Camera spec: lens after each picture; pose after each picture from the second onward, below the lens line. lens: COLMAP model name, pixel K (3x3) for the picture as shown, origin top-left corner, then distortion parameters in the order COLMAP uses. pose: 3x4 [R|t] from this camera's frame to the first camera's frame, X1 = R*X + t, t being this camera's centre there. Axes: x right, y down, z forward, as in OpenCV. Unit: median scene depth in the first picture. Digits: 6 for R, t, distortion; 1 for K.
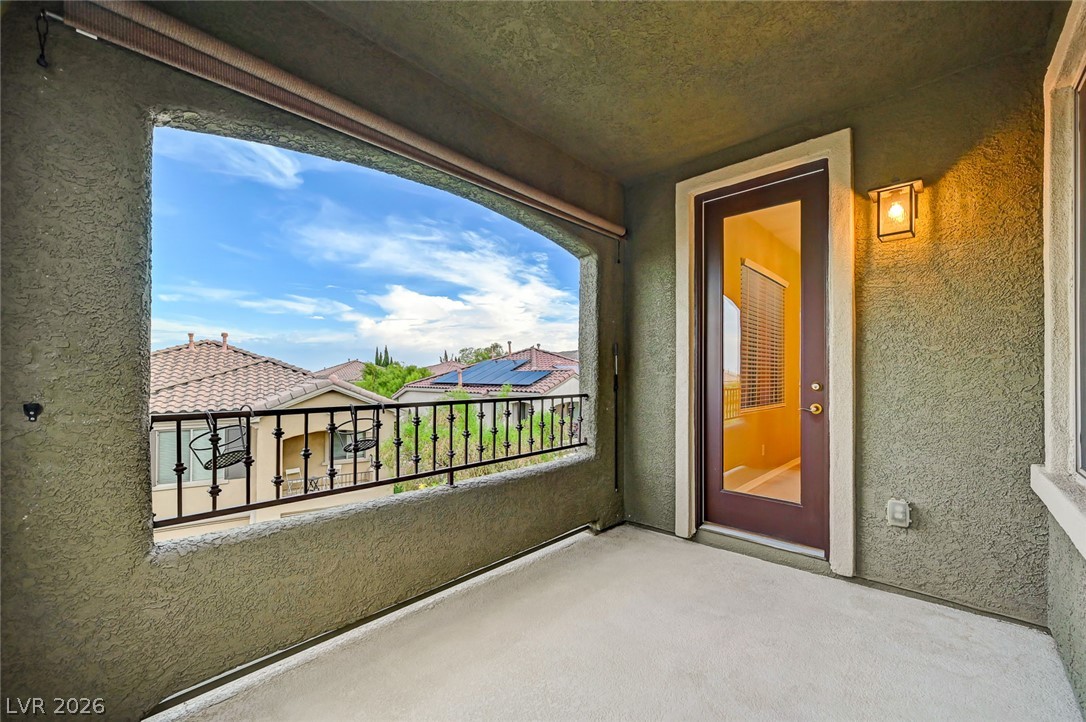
lens RADIAL K [[430.0, 0, 548.6], [0, 430.0, 373.4], [0, 0, 1]] dist [0.003895, -0.000813]
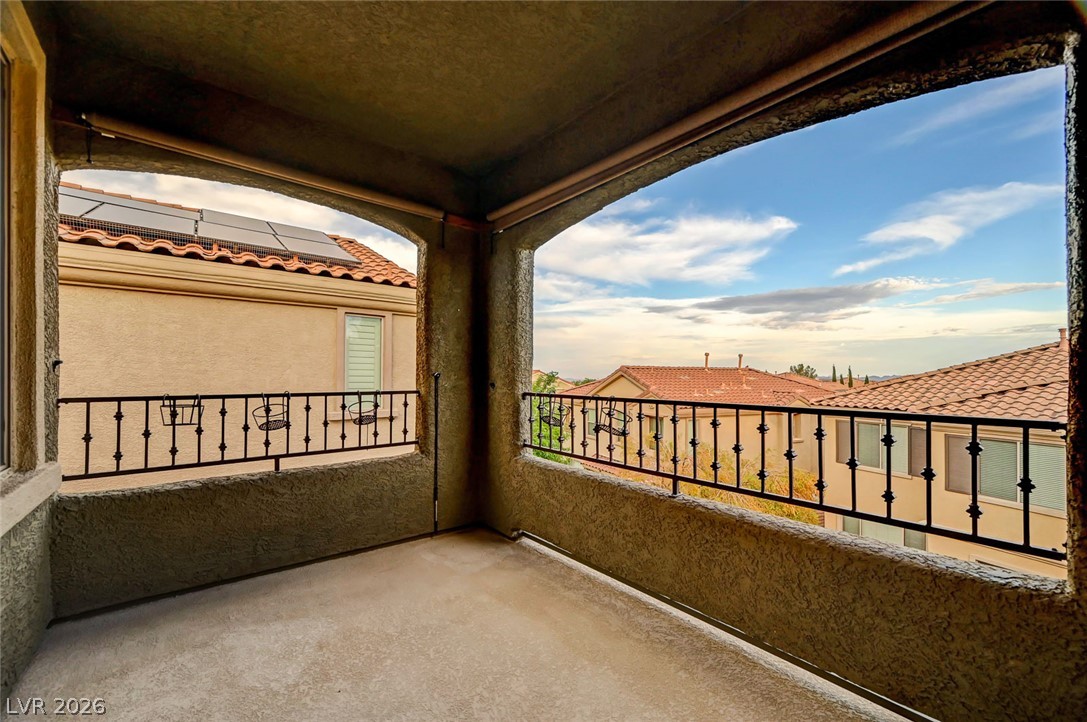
lens RADIAL K [[430.4, 0, 537.8], [0, 430.4, 370.0], [0, 0, 1]] dist [0.003895, -0.000813]
pose [[-0.130303, -0.014758, -0.991364, 0.702414], [-0.003772, 0.999889, -0.014389, 0.014618], [0.991467, 0.001865, -0.130344, 0.828430]]
